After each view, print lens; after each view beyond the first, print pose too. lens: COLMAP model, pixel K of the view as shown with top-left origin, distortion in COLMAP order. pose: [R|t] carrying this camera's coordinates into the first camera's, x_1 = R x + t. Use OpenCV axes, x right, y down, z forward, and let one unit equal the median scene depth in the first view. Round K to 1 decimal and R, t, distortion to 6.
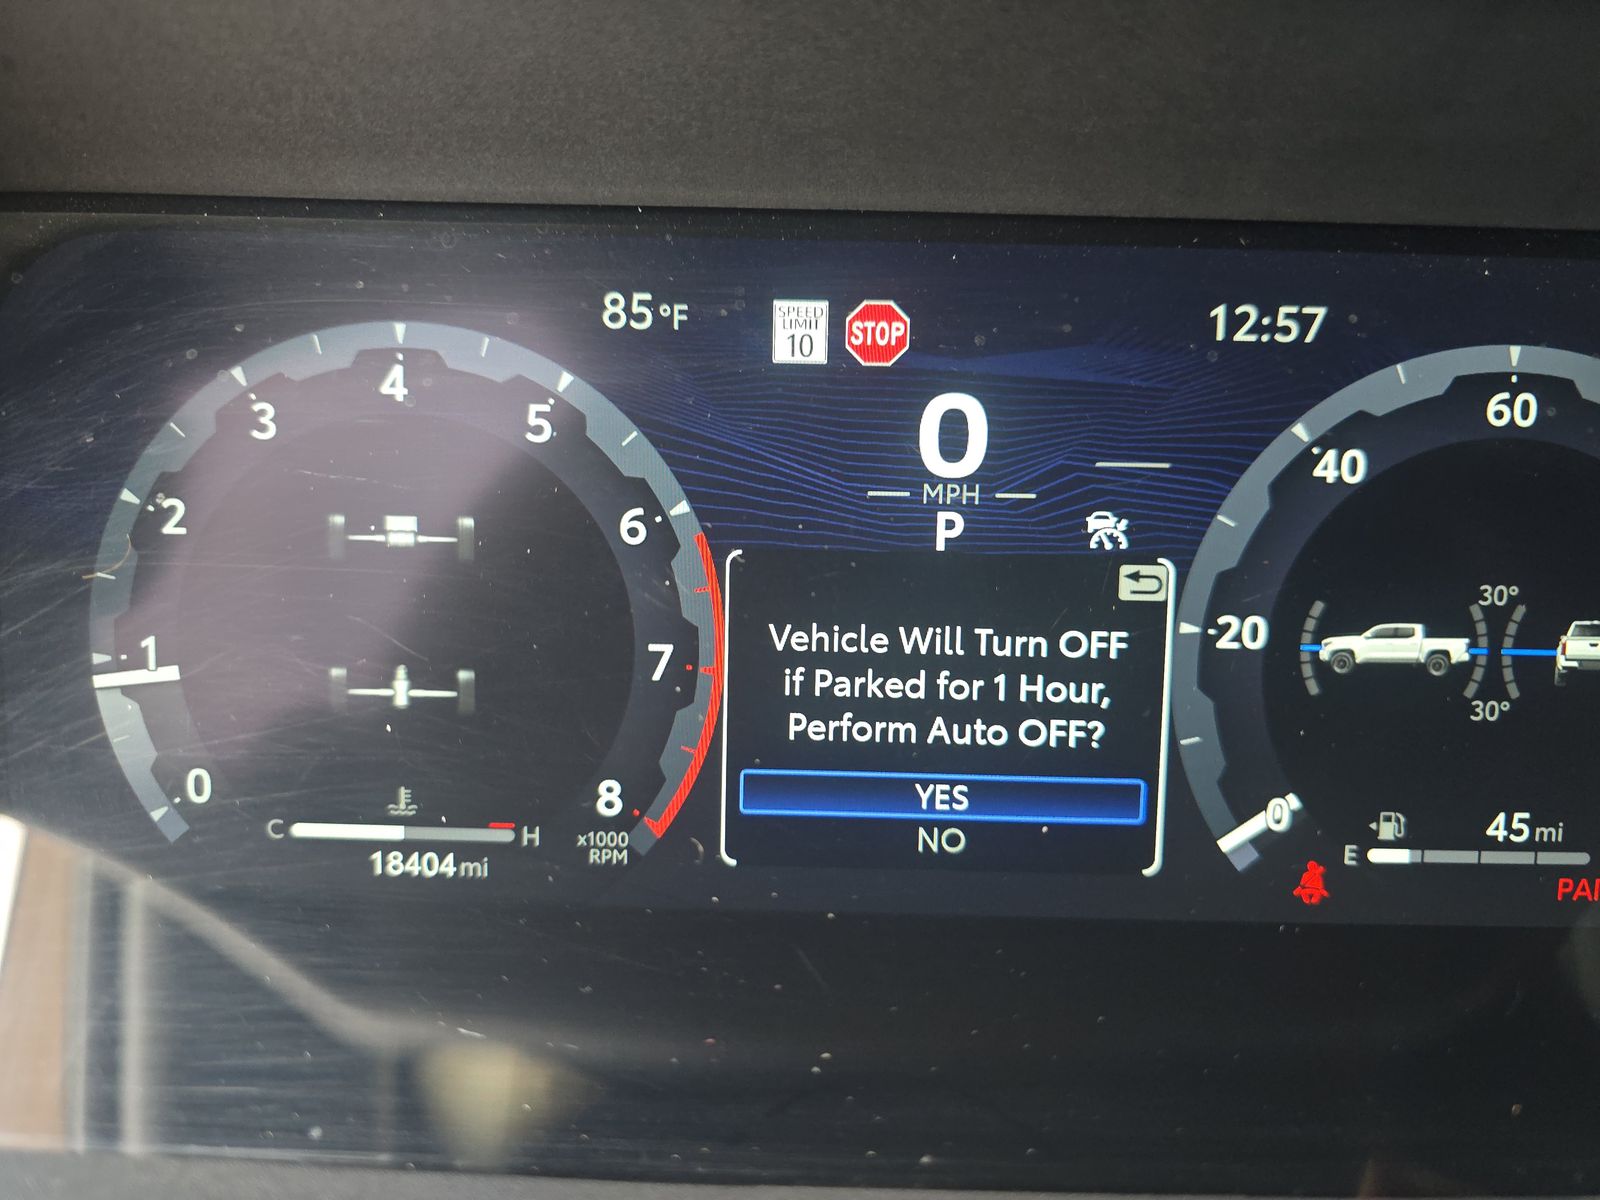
lens RADIAL K [[1094.1, 0, 801.1], [0, 1094.1, 600.1], [0, 0, 1]] dist [0.010530, -0.013187]
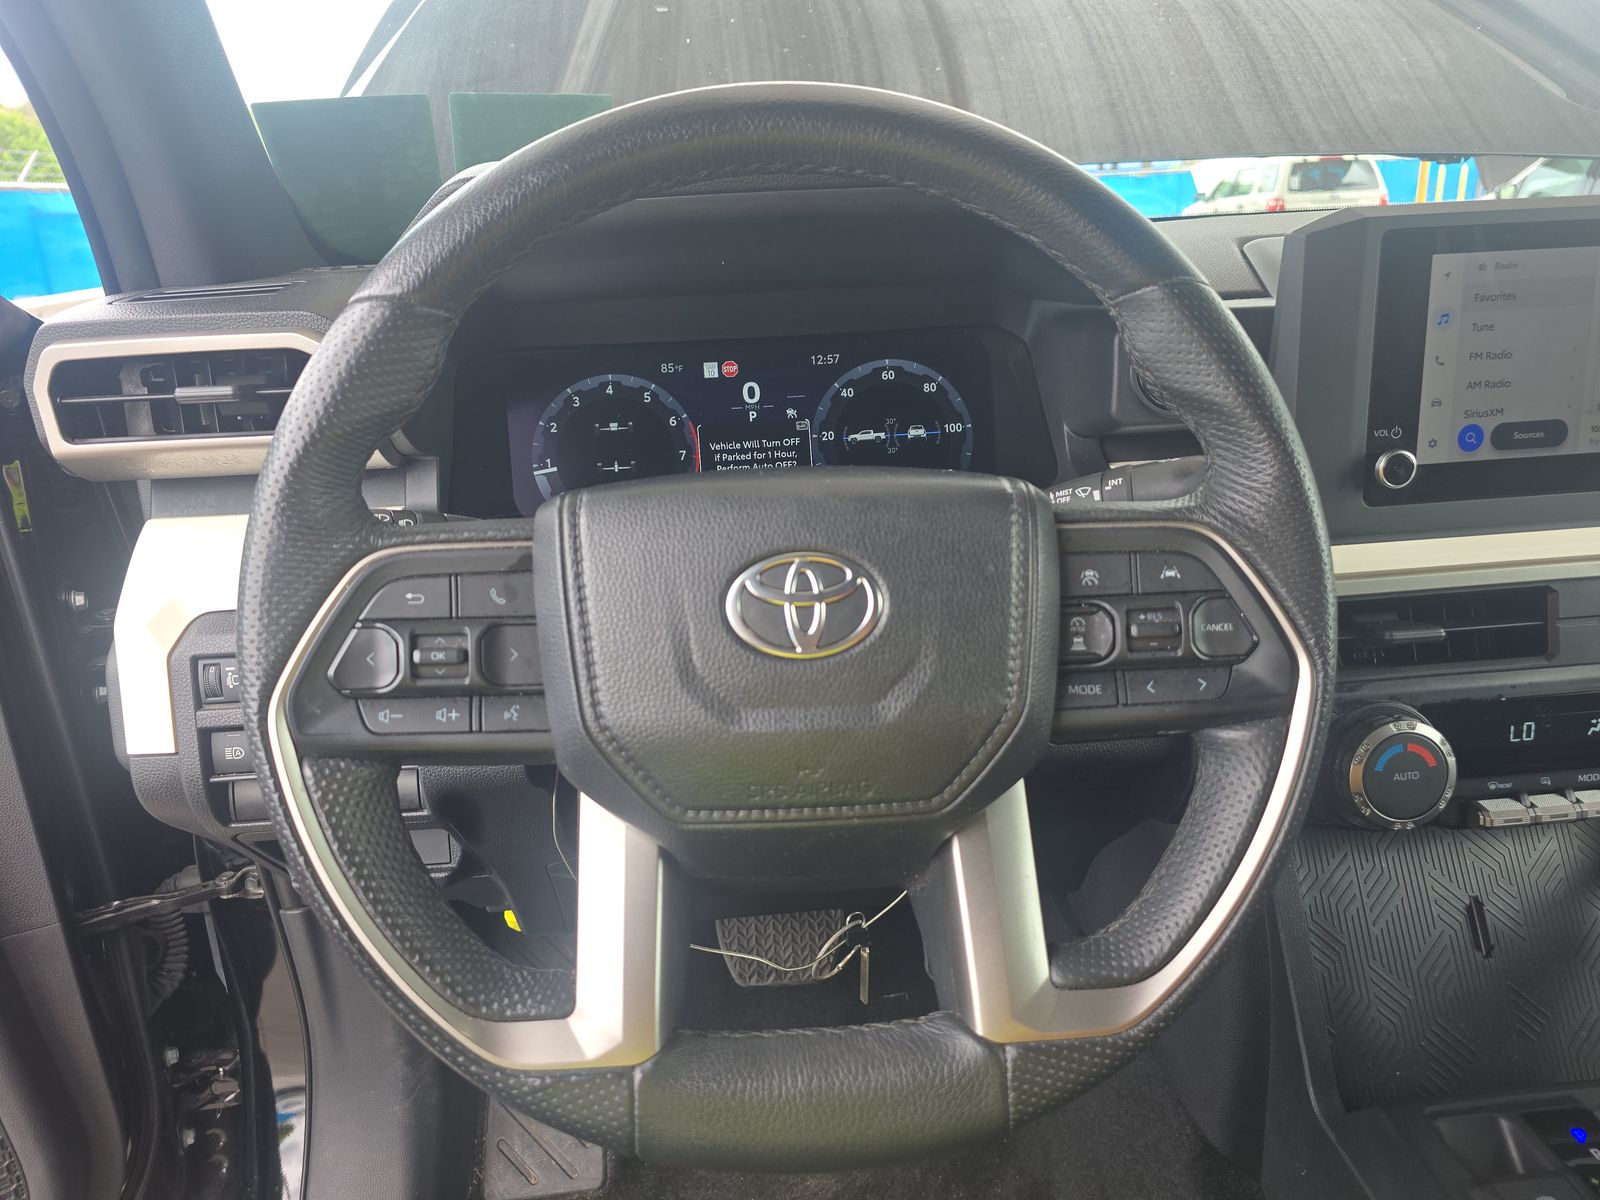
lens RADIAL K [[1094.1, 0, 798.0], [0, 1094.1, 602.6], [0, 0, 1]] dist [0.010530, -0.013187]
pose [[0.994555, -0.089737, 0.052984, 0.027026], [0.078193, 0.978697, 0.189839, -0.142831], [-0.068890, -0.184662, 0.980385, -3.046936]]
